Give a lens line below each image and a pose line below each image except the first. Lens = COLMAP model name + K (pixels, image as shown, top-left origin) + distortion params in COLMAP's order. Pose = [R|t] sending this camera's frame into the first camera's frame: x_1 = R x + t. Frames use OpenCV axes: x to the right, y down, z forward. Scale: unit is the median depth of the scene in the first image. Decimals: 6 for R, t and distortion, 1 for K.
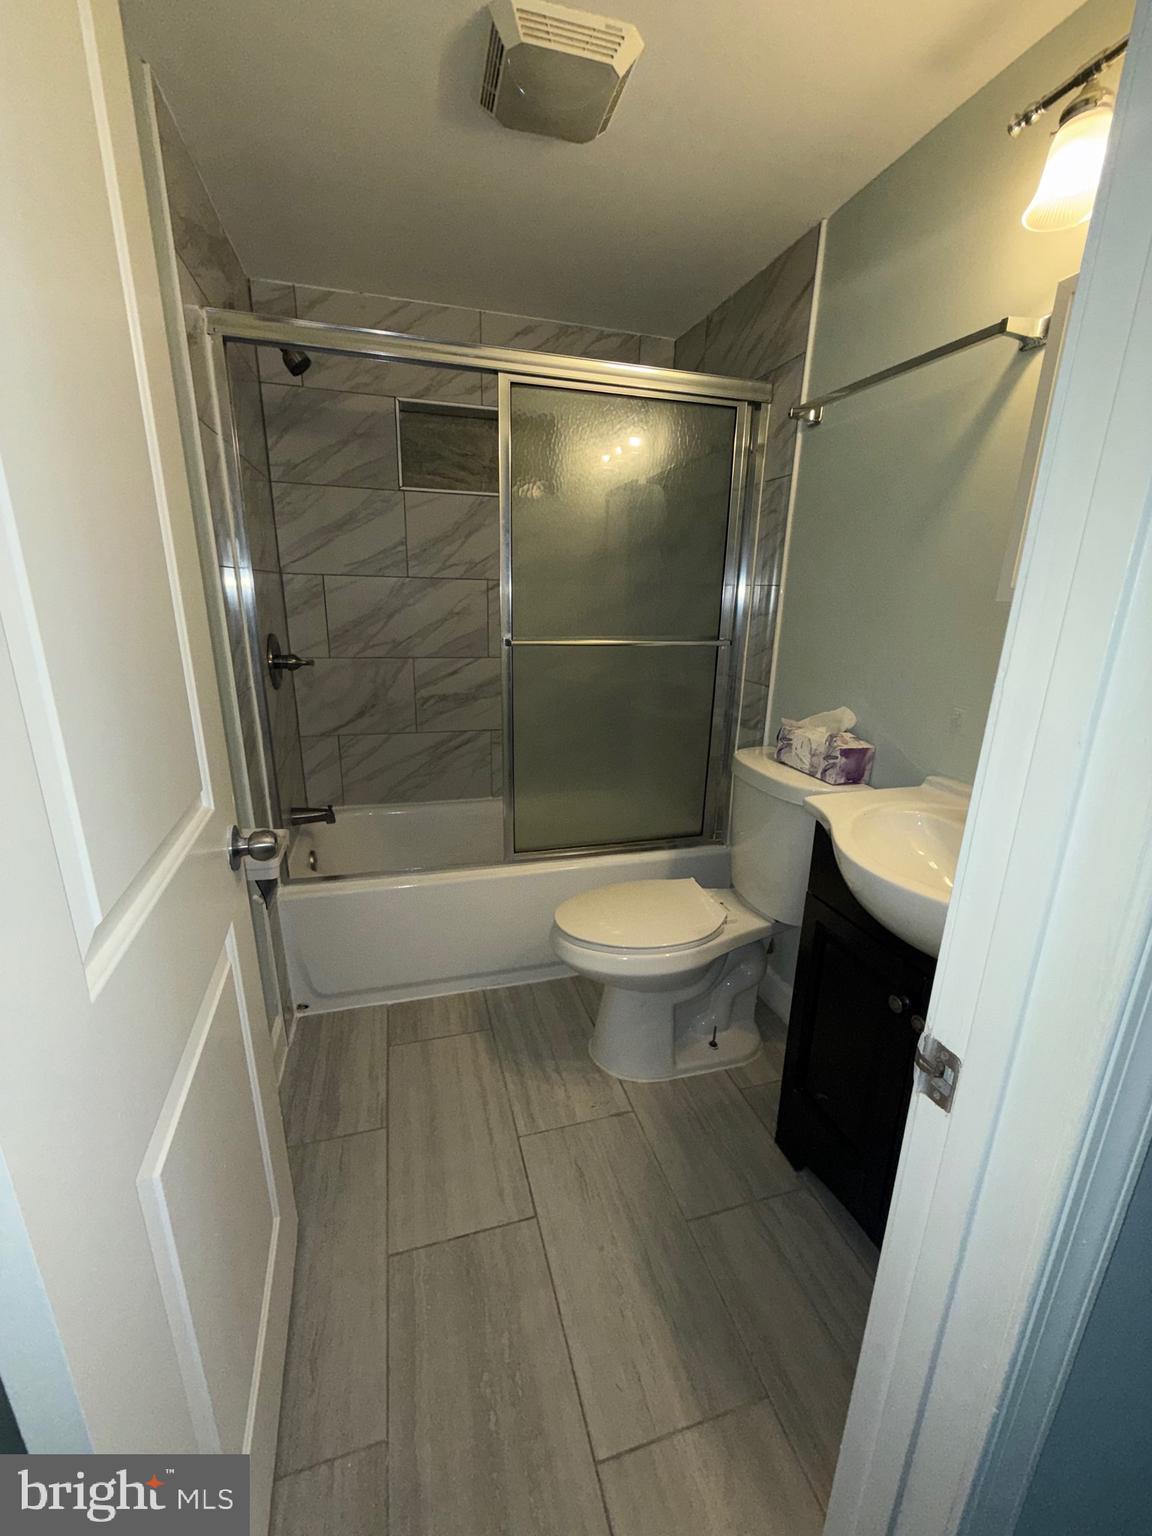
lens RADIAL K [[614.4, 0, 575.0], [0, 614.4, 763.5], [0, 0, 1]] dist [0.001252, 0.000222]
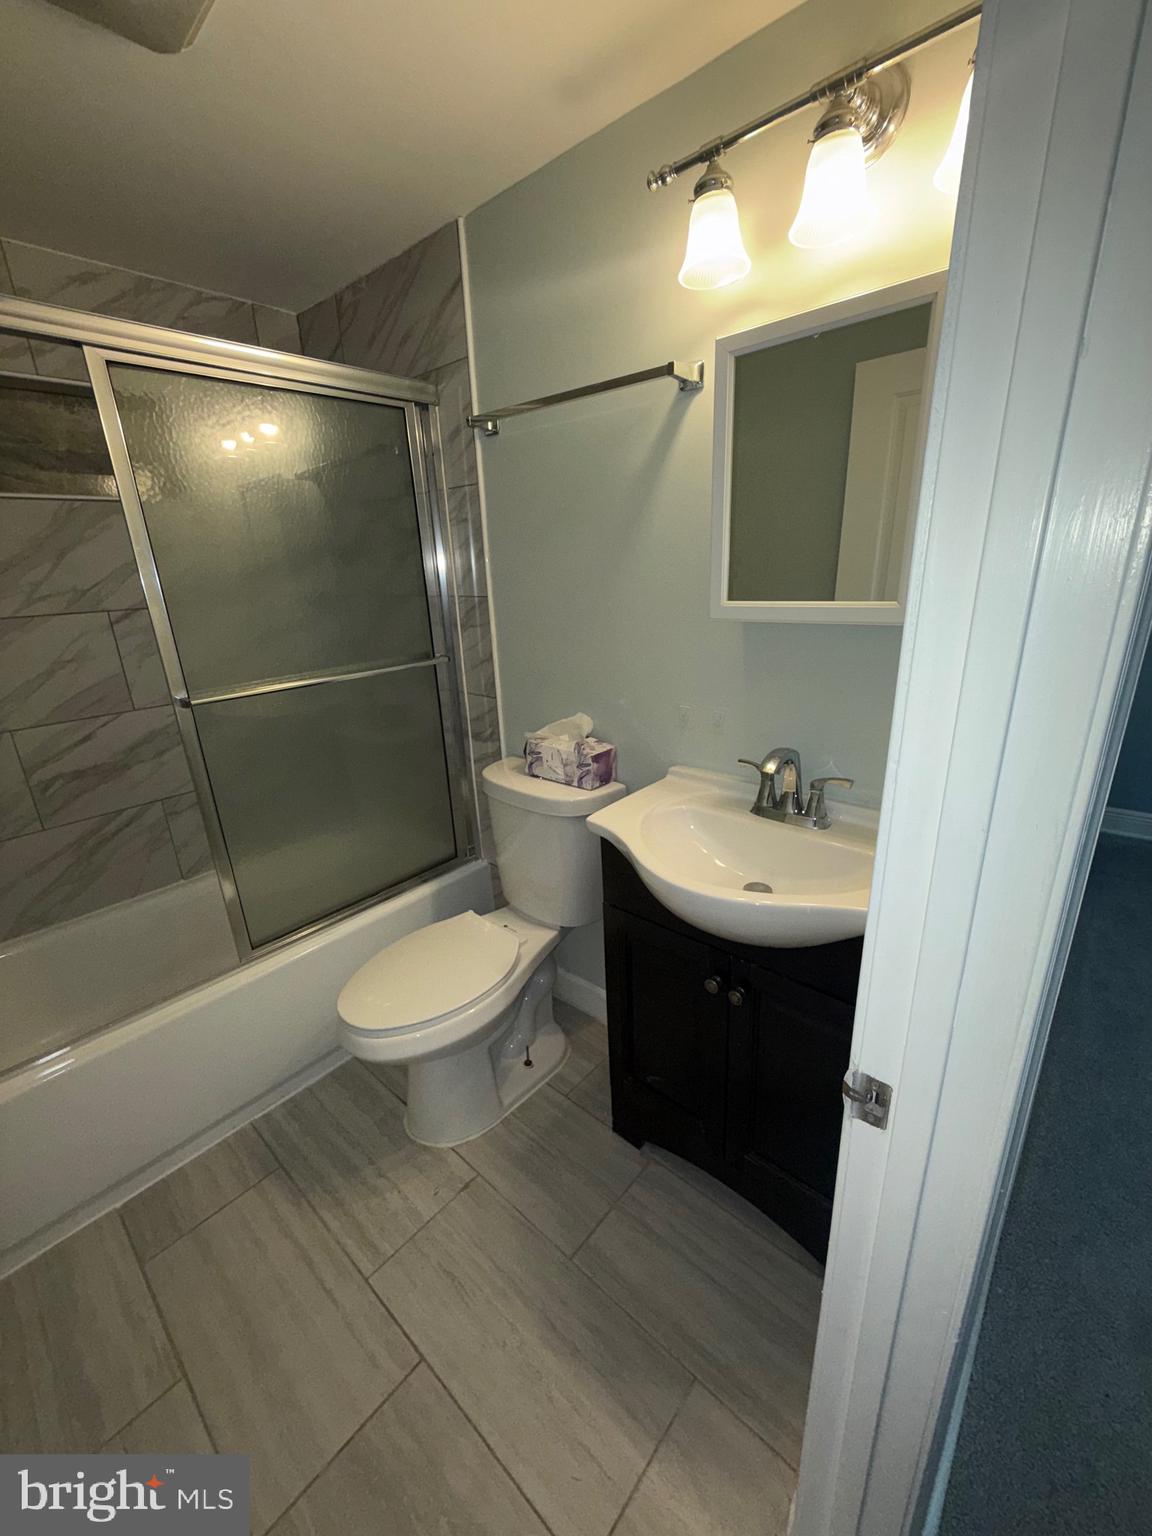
lens RADIAL K [[614.4, 0, 575.0], [0, 614.4, 763.5], [0, 0, 1]] dist [0.001252, 0.000222]
pose [[0.847077, -0.222188, 0.482797, -0.090672], [0.202237, 0.974834, 0.093799, -0.103345], [-0.491488, 0.018185, 0.870694, 0.089157]]
